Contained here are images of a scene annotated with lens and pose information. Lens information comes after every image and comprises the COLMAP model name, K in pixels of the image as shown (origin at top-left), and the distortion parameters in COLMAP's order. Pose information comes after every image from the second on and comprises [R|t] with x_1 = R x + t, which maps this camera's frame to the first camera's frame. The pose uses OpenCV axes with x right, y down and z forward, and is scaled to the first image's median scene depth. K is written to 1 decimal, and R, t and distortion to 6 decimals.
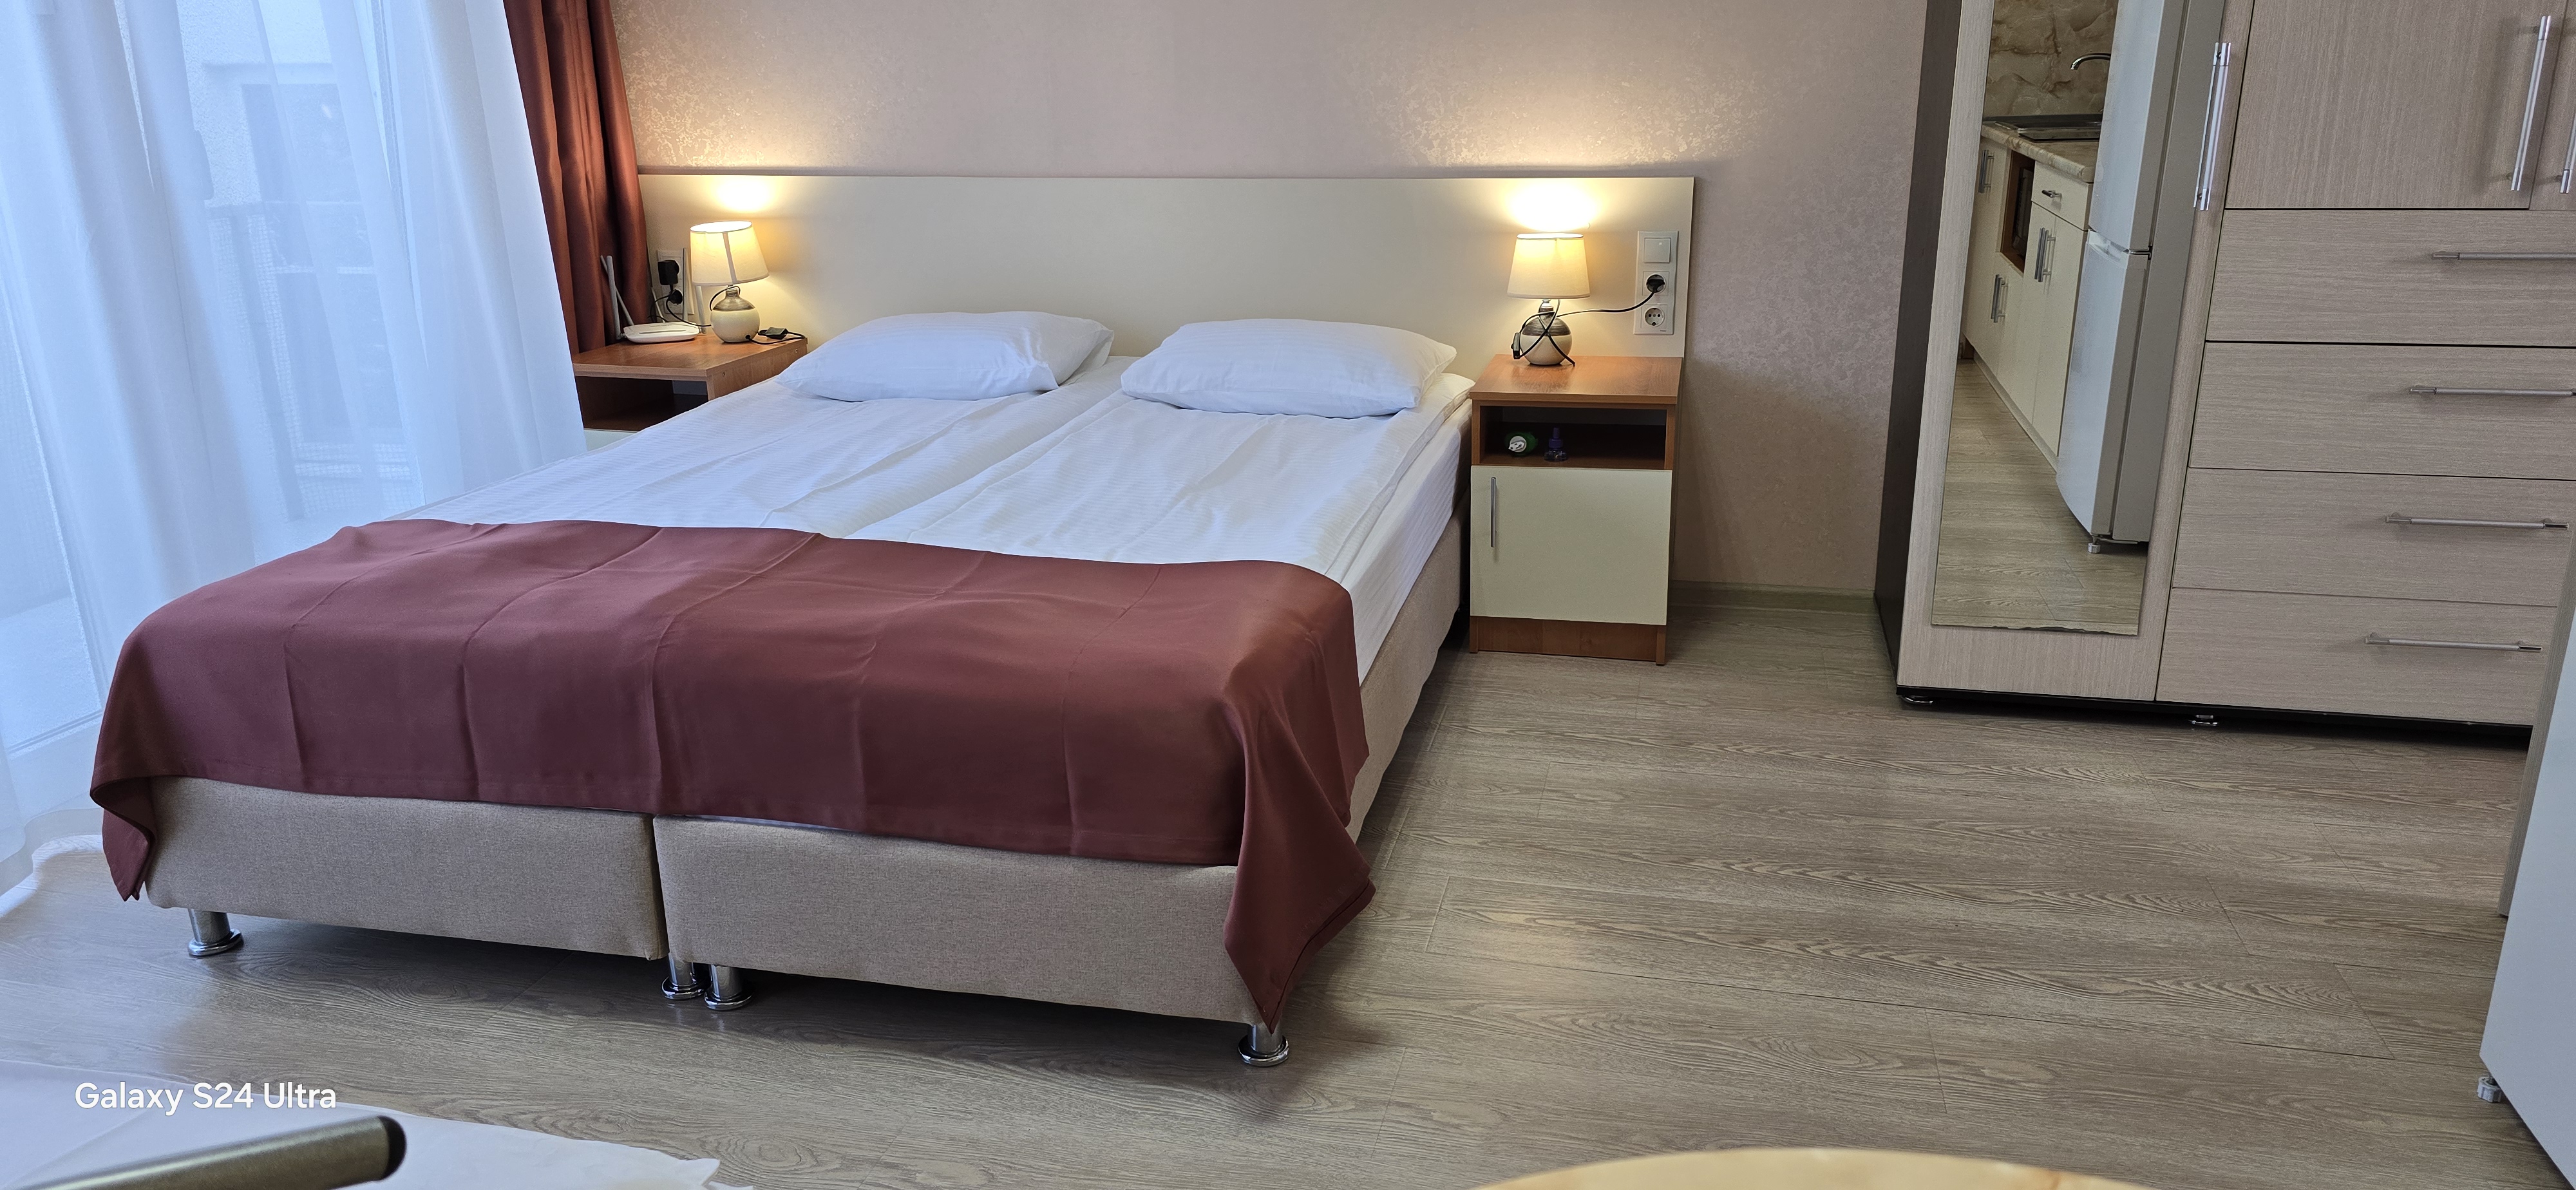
lens RADIAL K [[1852.2, 0, 1288.0], [0, 1852.2, 595.0], [0, 0, 1]] dist [0.064440, -0.069566]
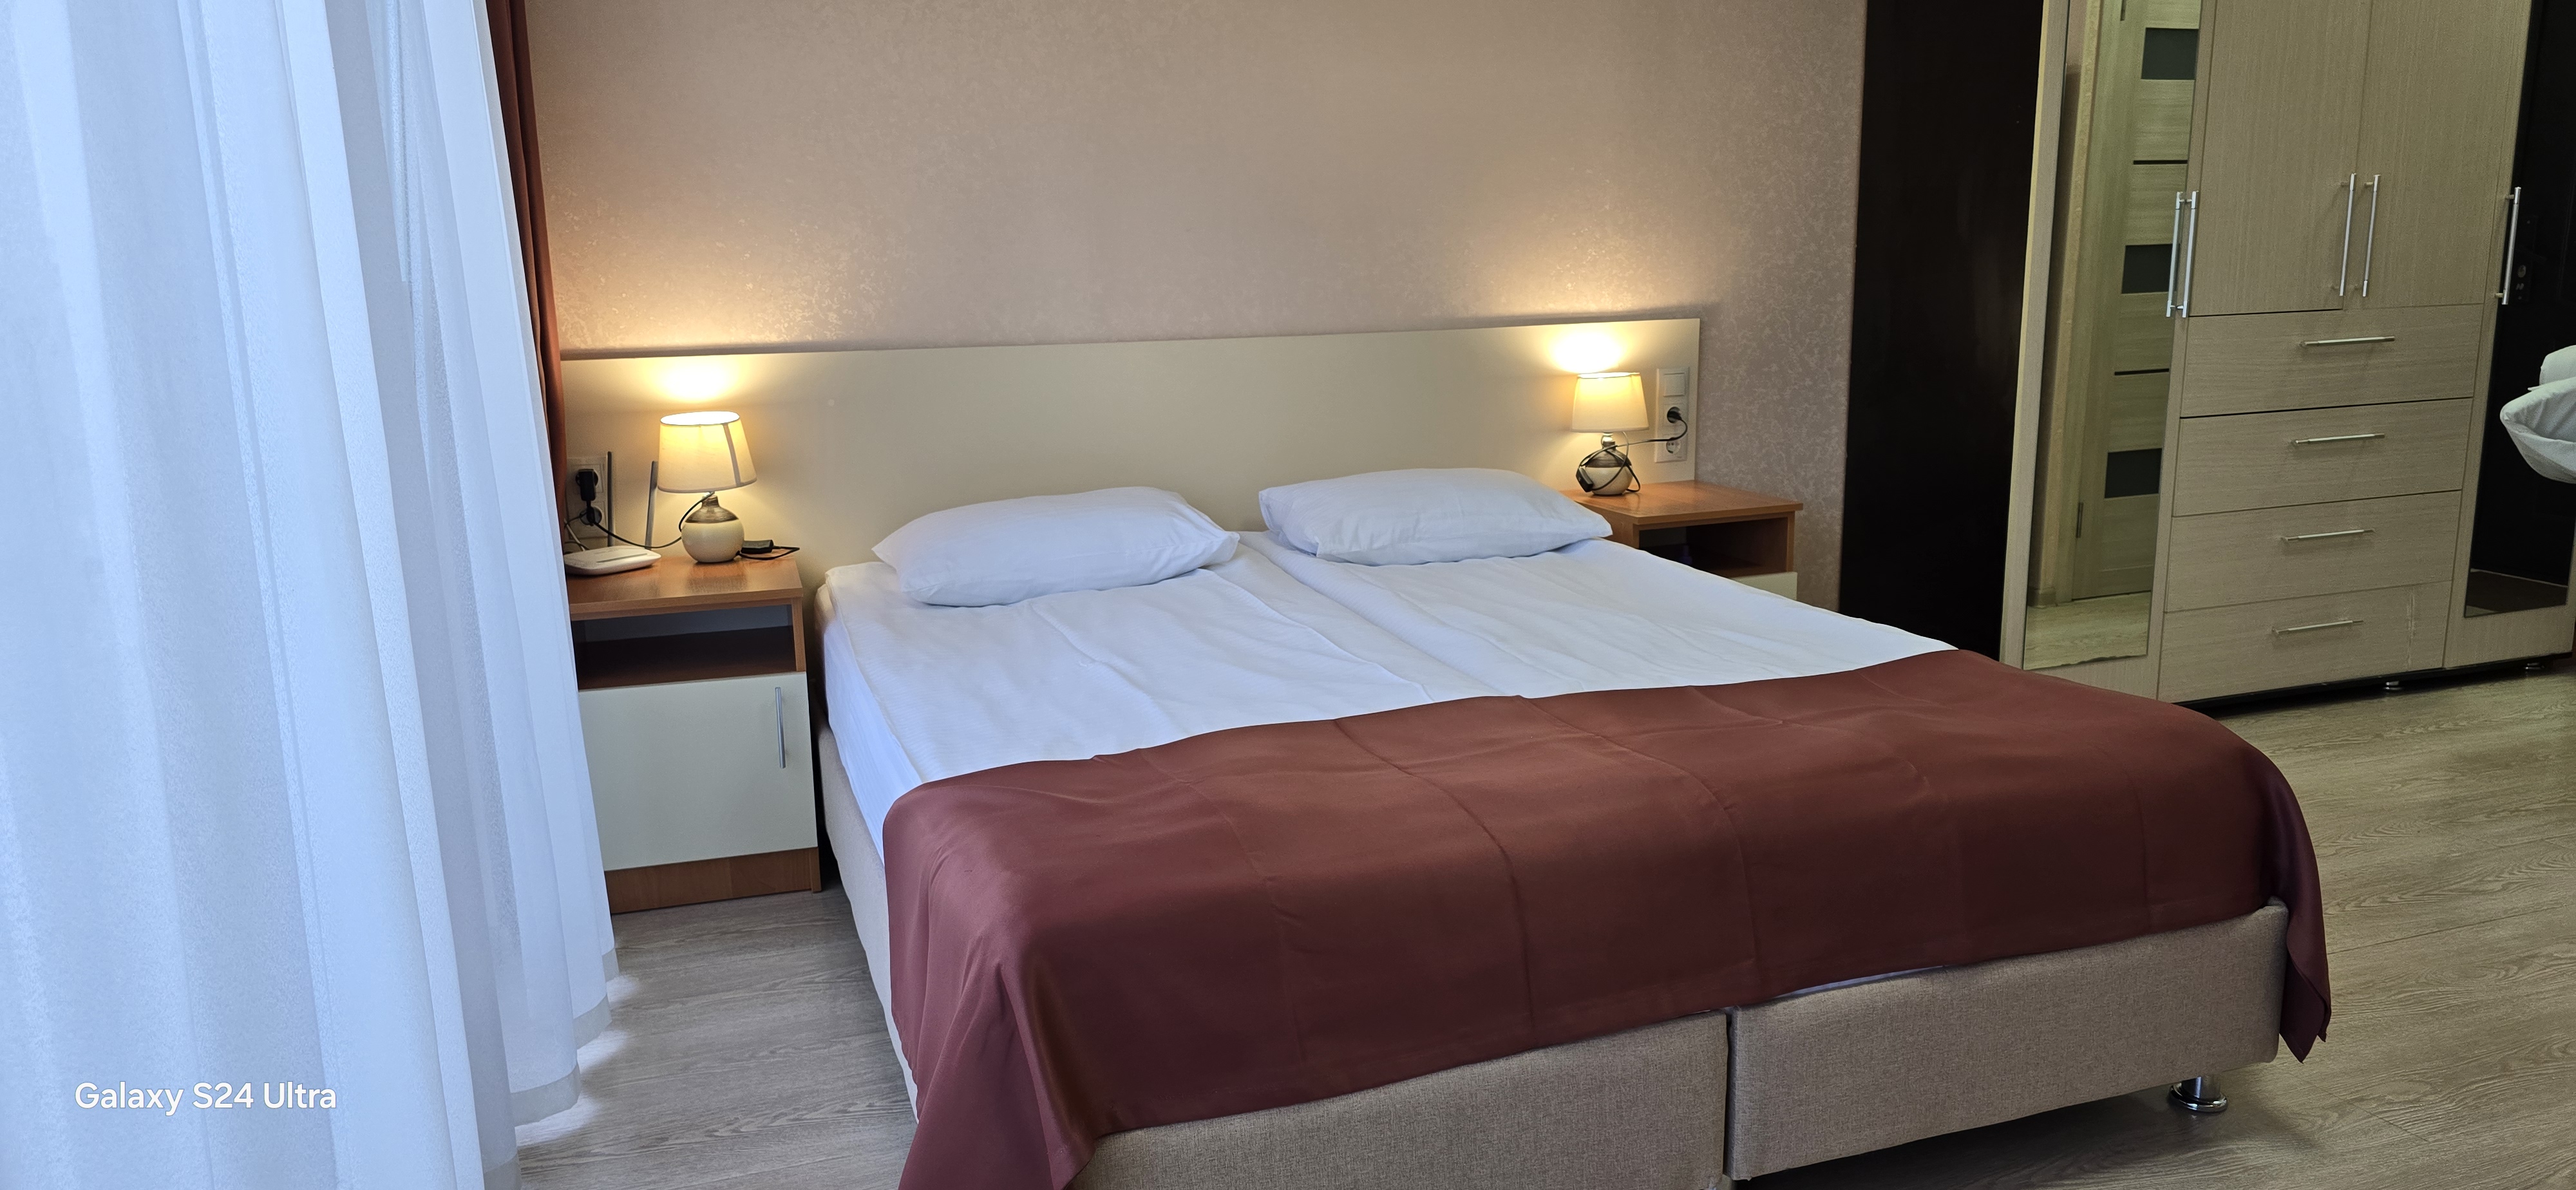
lens RADIAL K [[1852.2, 0, 1288.0], [0, 1852.2, 595.0], [0, 0, 1]] dist [0.064440, -0.069566]
pose [[0.811440, -0.105670, 0.574803, -0.629942], [0.174452, 0.982474, -0.065656, -0.030853], [-0.557791, 0.153552, 0.815653, 0.249597]]
